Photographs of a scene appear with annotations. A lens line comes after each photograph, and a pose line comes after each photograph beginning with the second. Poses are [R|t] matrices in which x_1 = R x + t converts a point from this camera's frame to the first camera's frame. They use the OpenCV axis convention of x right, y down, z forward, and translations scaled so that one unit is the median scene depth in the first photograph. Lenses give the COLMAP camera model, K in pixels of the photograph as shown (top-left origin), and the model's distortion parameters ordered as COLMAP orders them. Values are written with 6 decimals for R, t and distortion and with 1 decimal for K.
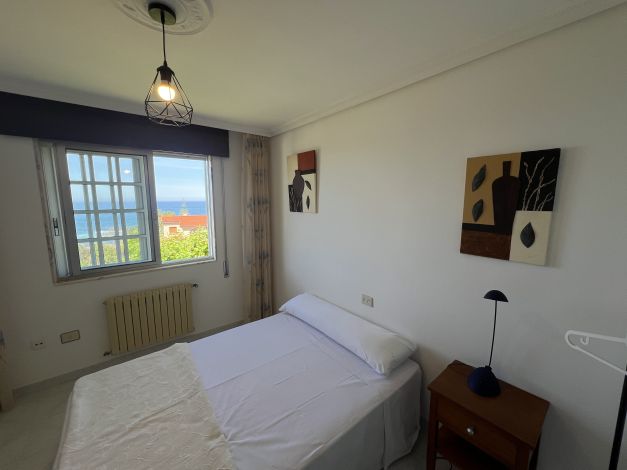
lens RADIAL K [[251.2, 0, 313.3], [0, 251.2, 227.7], [0, 0, 1]] dist [-0.000381, 0.000076]
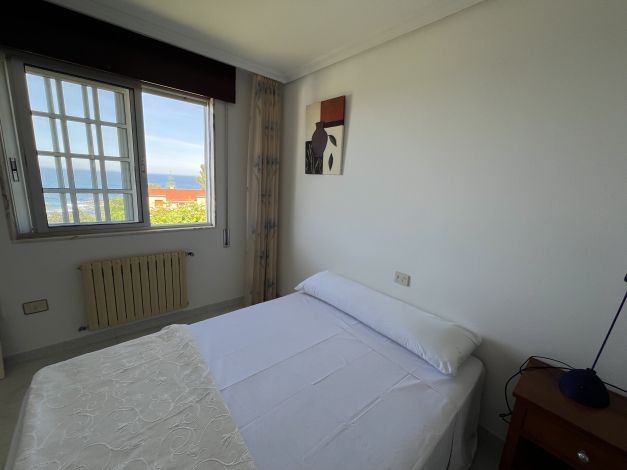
lens RADIAL K [[251.2, 0, 307.3], [0, 251.2, 226.0], [0, 0, 1]] dist [-0.000381, 0.000076]
pose [[0.997982, 0.052611, 0.035566, -0.157100], [-0.055040, 0.995946, 0.071154, 0.073398], [-0.031678, -0.072968, 0.996831, 0.209354]]
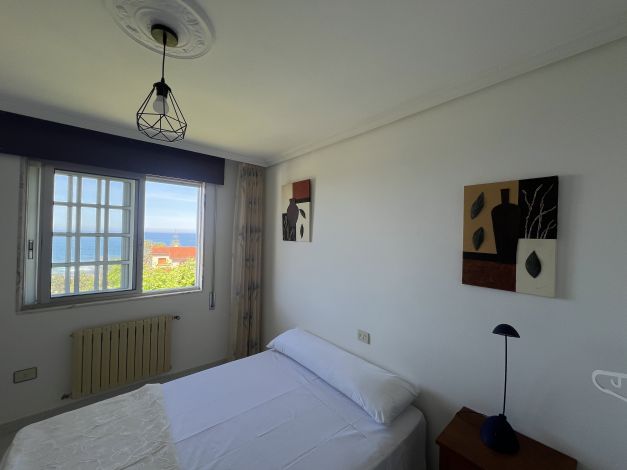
lens RADIAL K [[251.2, 0, 313.2], [0, 251.2, 228.6], [0, 0, 1]] dist [-0.000381, 0.000076]
pose [[0.999354, 0.025049, 0.025767, -0.002930], [-0.021397, 0.990839, -0.133344, 0.024579], [-0.028872, 0.132707, 0.990735, 0.040270]]
